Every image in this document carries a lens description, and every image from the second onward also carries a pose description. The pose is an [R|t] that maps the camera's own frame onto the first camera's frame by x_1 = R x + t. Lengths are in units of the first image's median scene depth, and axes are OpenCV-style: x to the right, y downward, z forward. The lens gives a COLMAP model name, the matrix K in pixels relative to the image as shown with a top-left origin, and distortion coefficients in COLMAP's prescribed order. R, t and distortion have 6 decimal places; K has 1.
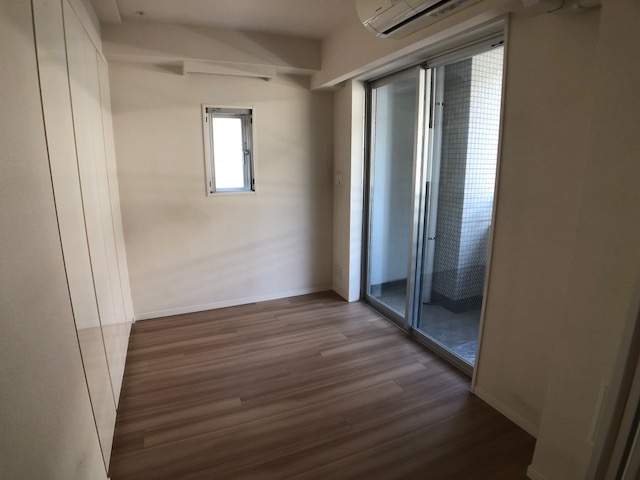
lens RADIAL K [[367.9, 0, 319.7], [0, 367.9, 240.2], [0, 0, 1]] dist [-0.006459, -0.000701]
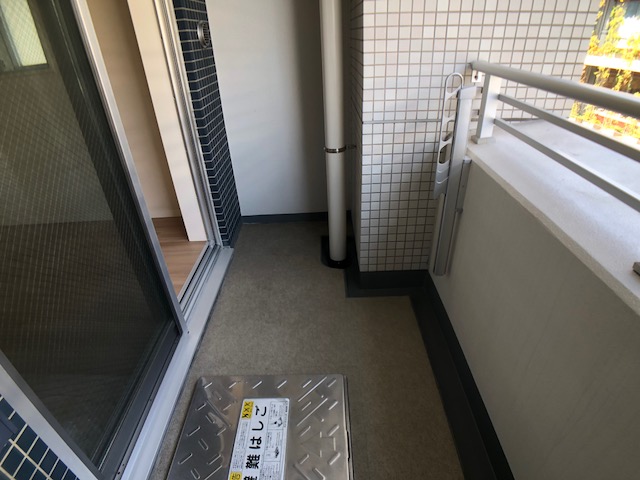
lens RADIAL K [[367.9, 0, 320.4], [0, 367.9, 239.2], [0, 0, 1]] dist [-0.006459, -0.000701]
pose [[0.913180, 0.177282, -0.366979, 0.526765], [-0.058994, 0.948451, 0.311384, -0.049084], [0.403265, -0.262700, 0.876565, 0.536124]]
